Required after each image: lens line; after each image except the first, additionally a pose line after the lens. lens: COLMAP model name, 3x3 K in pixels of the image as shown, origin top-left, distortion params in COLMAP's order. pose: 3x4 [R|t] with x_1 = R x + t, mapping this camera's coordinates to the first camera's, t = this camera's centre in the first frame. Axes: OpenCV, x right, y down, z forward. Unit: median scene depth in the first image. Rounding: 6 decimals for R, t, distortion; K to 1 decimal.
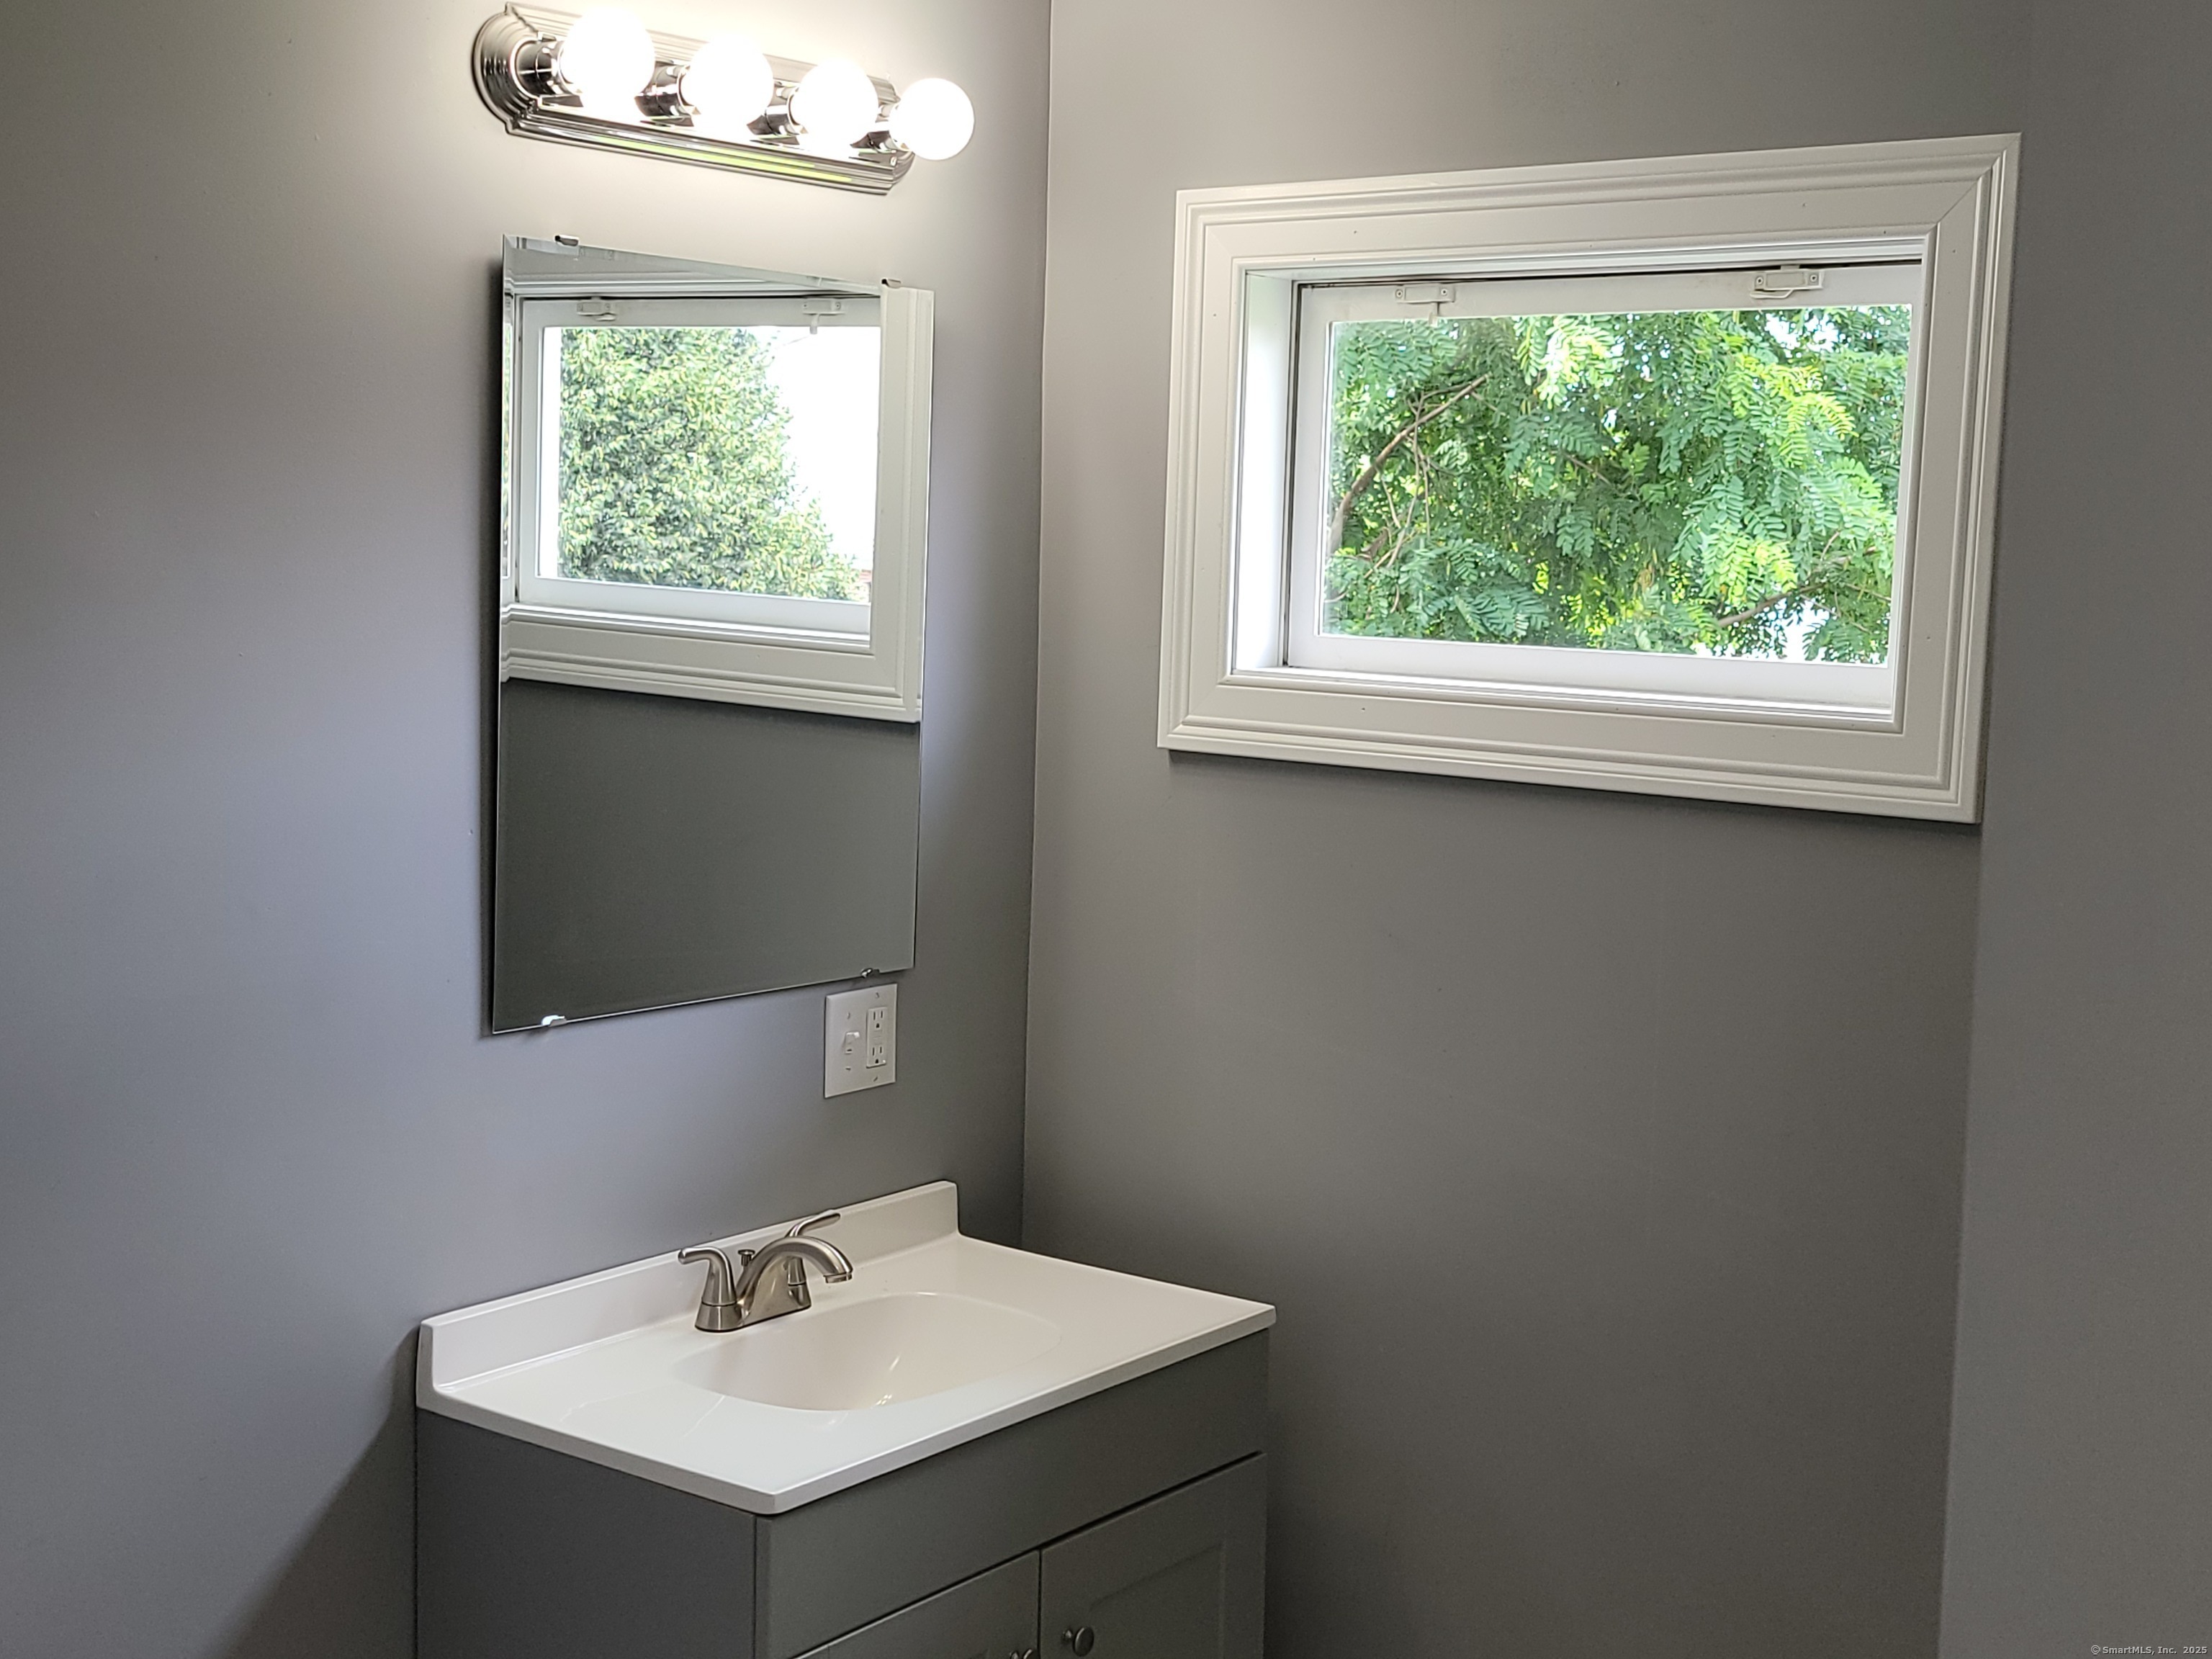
lens RADIAL K [[2773.0, 0, 1106.0], [0, 2773.0, 829.5], [0, 0, 1]] dist [0.069942, 0.002399]
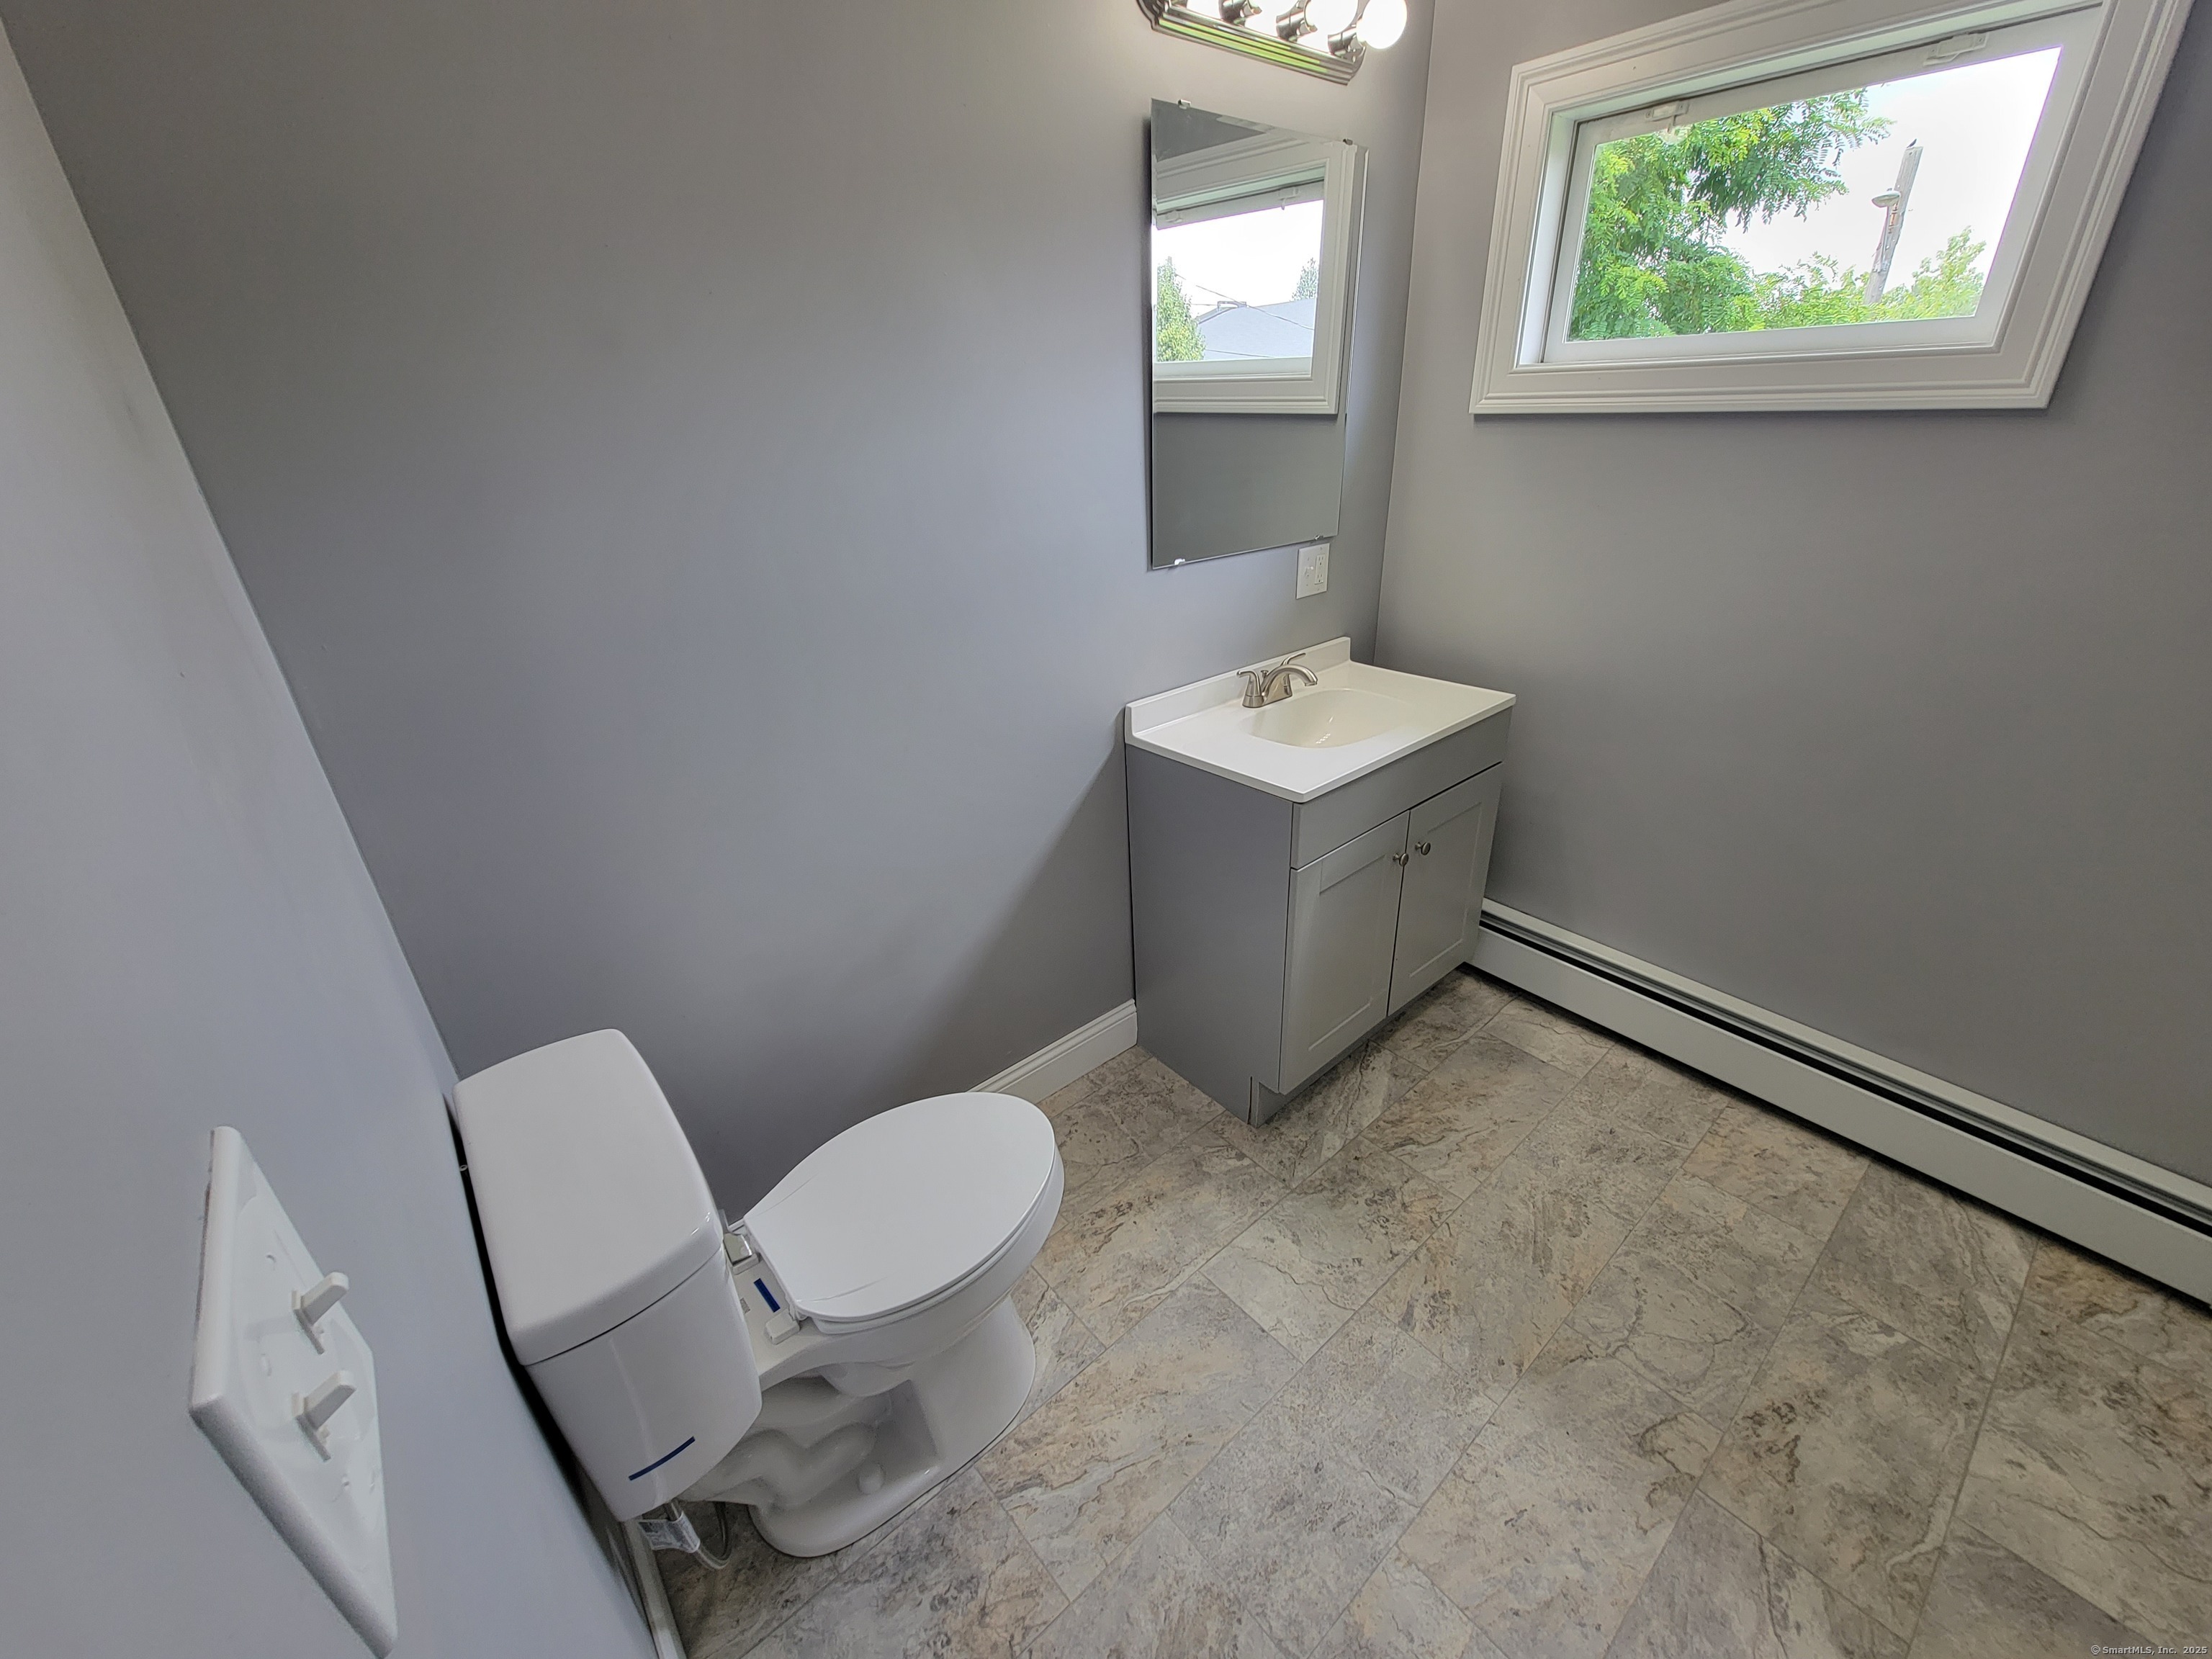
lens RADIAL K [[908.6, 0, 1112.2], [0, 908.6, 826.2], [0, 0, 1]] dist [-0.001134, -0.000263]
pose [[0.977448, 0.030414, -0.208972, -0.094510], [0.039809, 0.945294, 0.323781, 0.031671], [0.207388, -0.324798, 0.922766, 0.280871]]
